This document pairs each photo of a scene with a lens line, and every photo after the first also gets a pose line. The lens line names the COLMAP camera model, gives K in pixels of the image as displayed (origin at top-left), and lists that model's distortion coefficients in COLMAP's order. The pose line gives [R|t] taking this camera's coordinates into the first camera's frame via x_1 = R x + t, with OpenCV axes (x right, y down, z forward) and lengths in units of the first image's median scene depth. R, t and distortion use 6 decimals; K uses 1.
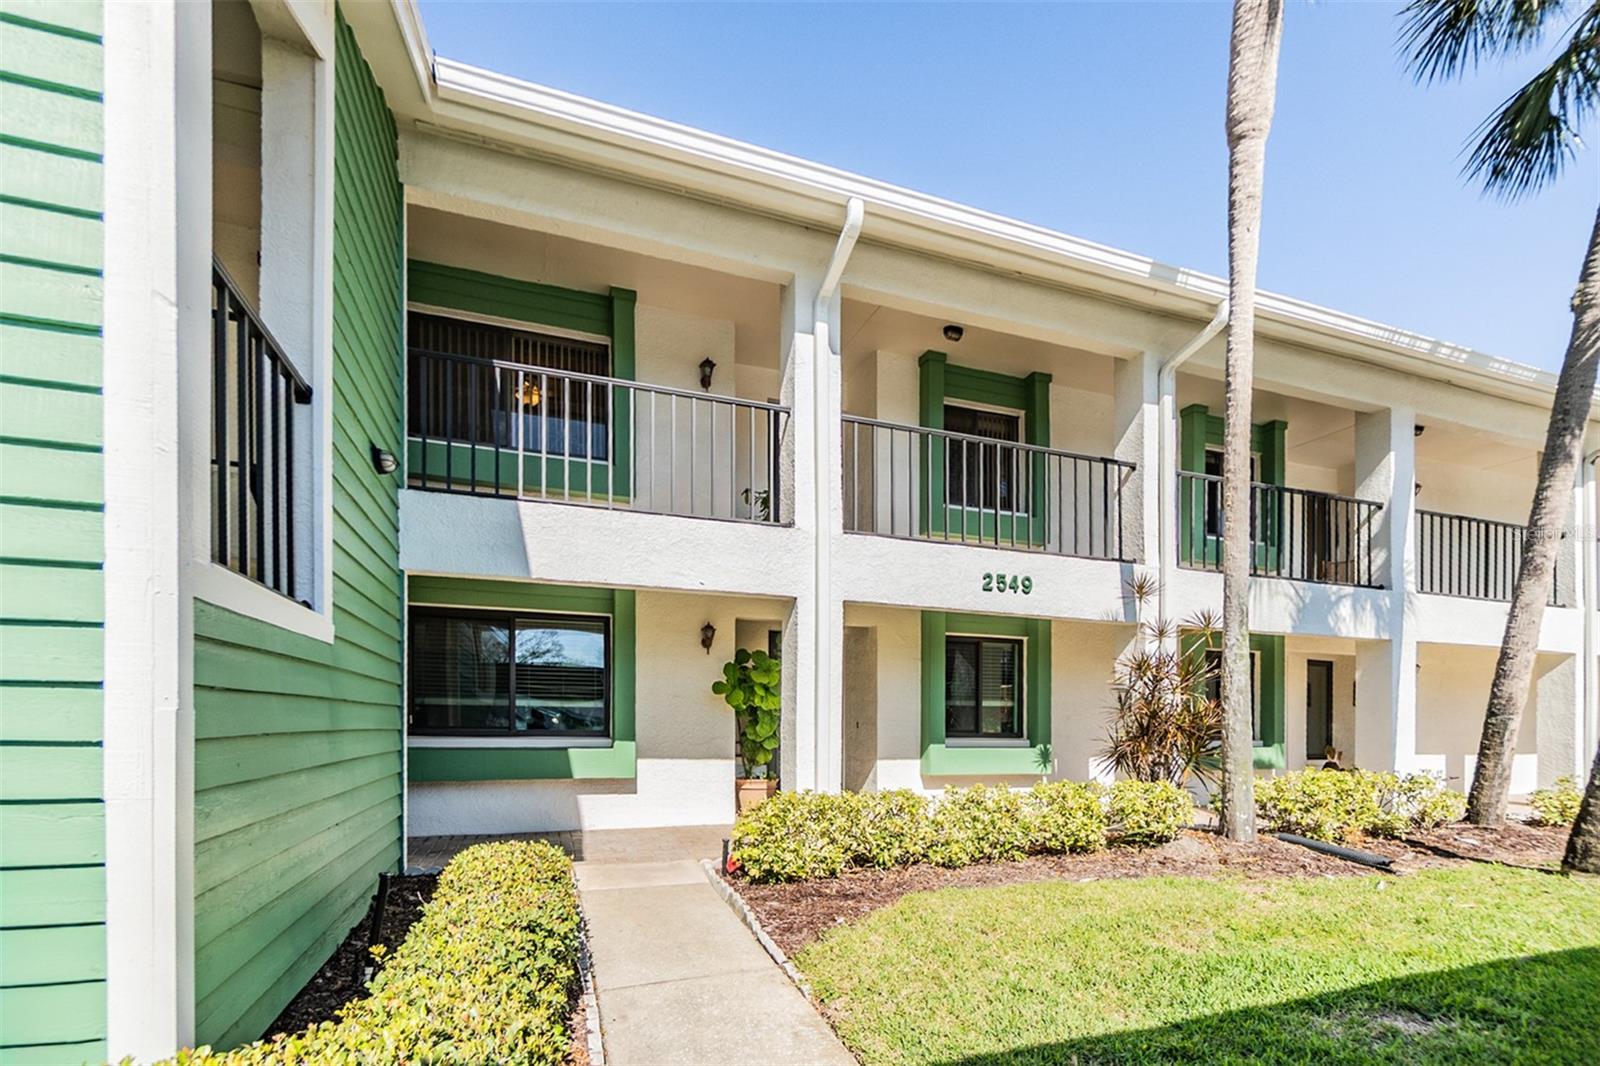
lens RADIAL K [[693.4, 0, 795.0], [0, 693.4, 522.8], [0, 0, 1]] dist [-0.000648, 0.000065]
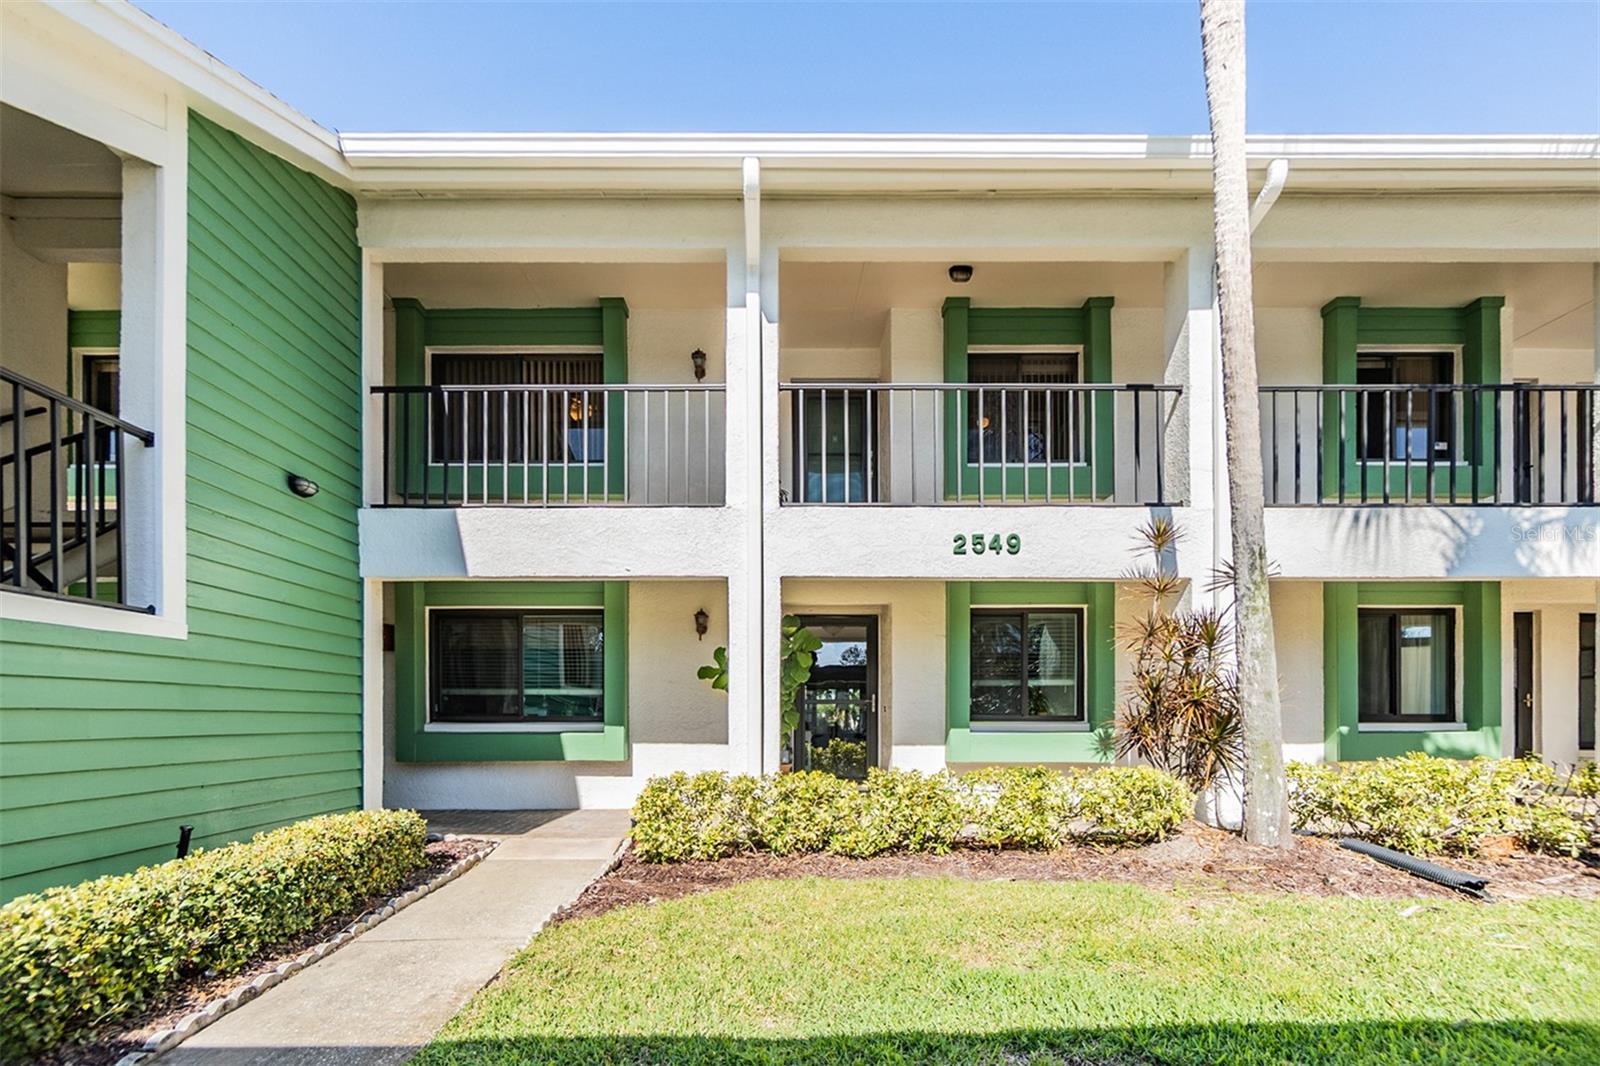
lens RADIAL K [[701.3, 0, 796.4], [0, 701.3, 519.5], [0, 0, 1]] dist [0.000150, -0.000512]
pose [[0.944925, -0.099581, -0.311768, 0.338059], [0.101206, 0.994805, -0.011006, 0.039134], [0.311245, -0.021153, 0.950094, 0.074914]]
